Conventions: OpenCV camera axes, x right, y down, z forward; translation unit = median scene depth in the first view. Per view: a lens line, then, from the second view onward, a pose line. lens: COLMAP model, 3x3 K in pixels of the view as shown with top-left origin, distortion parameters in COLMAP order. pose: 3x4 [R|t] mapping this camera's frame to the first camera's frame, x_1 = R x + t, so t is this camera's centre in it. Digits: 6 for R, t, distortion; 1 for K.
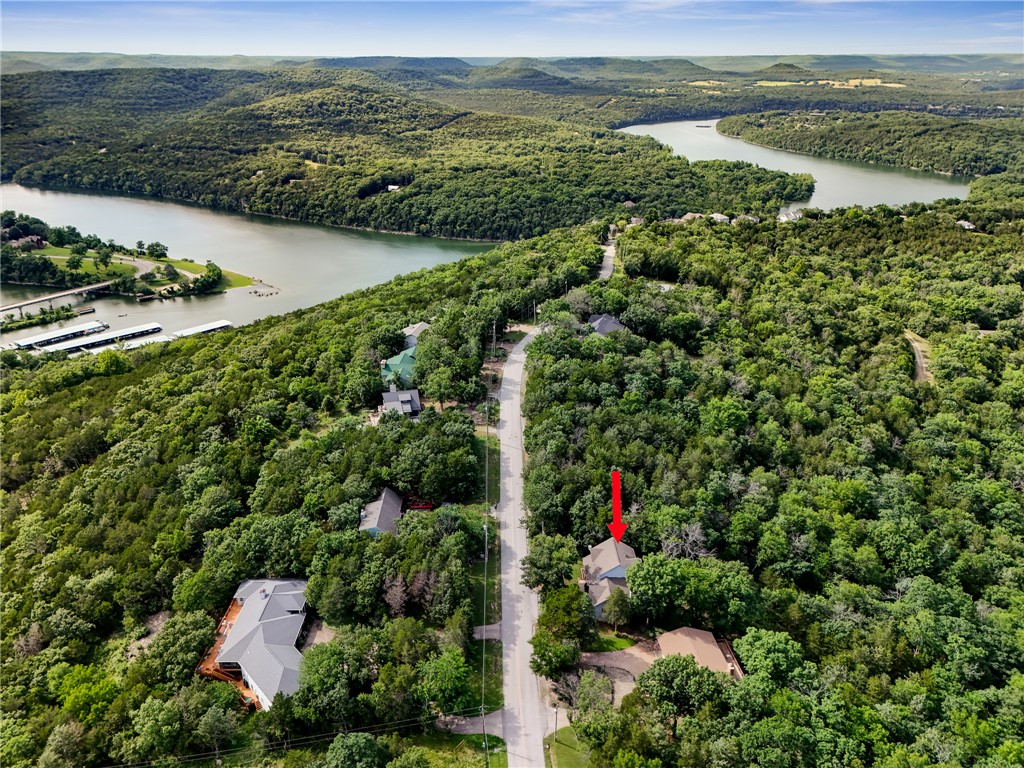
lens RADIAL K [[727.8, 0, 512.0], [0, 727.8, 384.0], [0, 0, 1]] dist [0.025533, -0.031665]
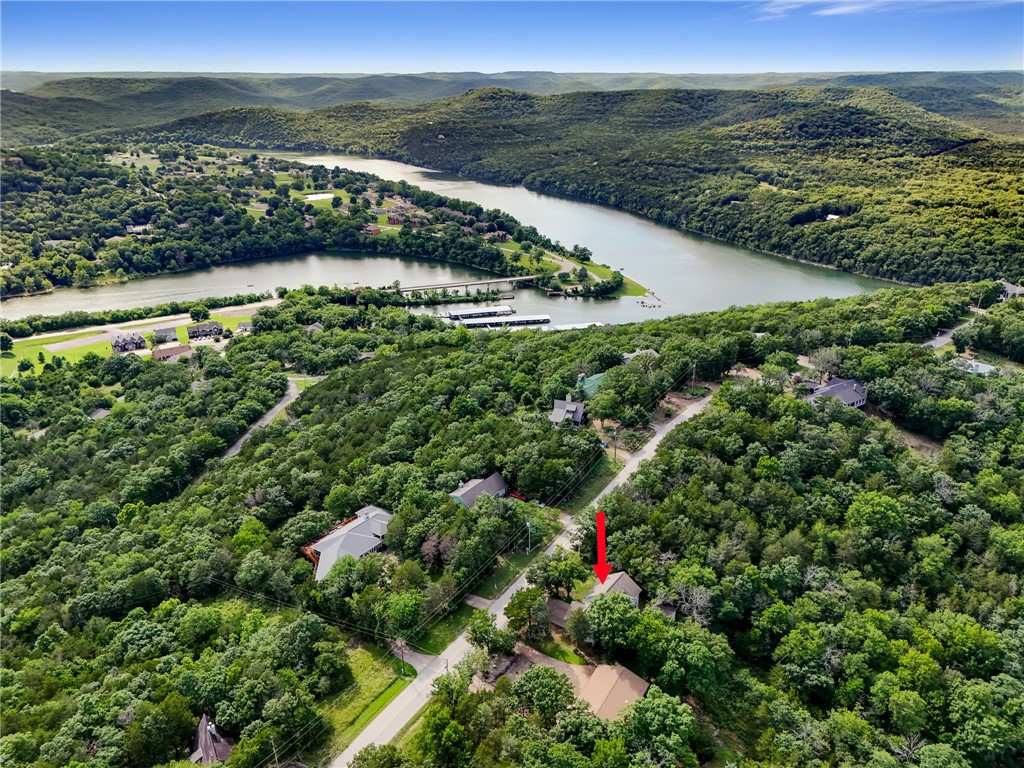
lens RADIAL K [[727.8, 0, 512.0], [0, 727.8, 384.0], [0, 0, 1]] dist [0.025533, -0.031665]
pose [[0.813913, 0.212339, -0.540793, 0.068360], [-0.224764, 0.973422, 0.043930, -0.008332], [0.535748, 0.085796, 0.840007, 0.000172]]
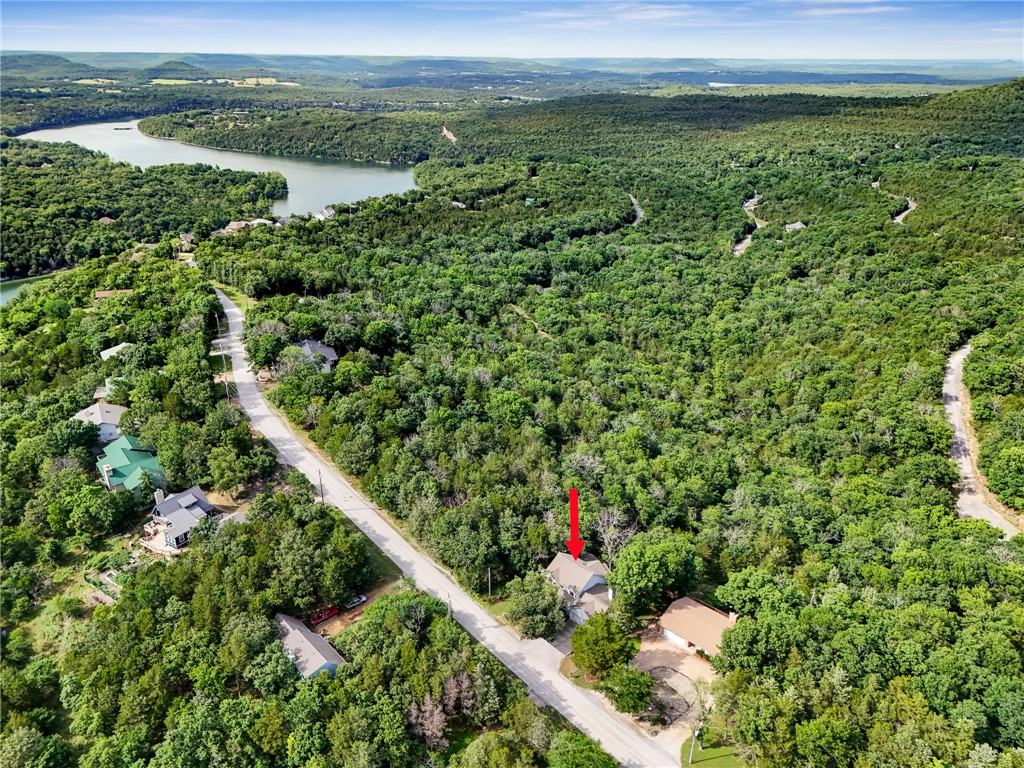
lens RADIAL K [[727.8, 0, 512.0], [0, 727.8, 384.0], [0, 0, 1]] dist [0.025533, -0.031665]
pose [[0.748116, -0.253981, 0.613039, -0.059133], [0.252907, 0.963254, 0.090442, -0.014699], [-0.613482, 0.087381, 0.784859, 0.032975]]
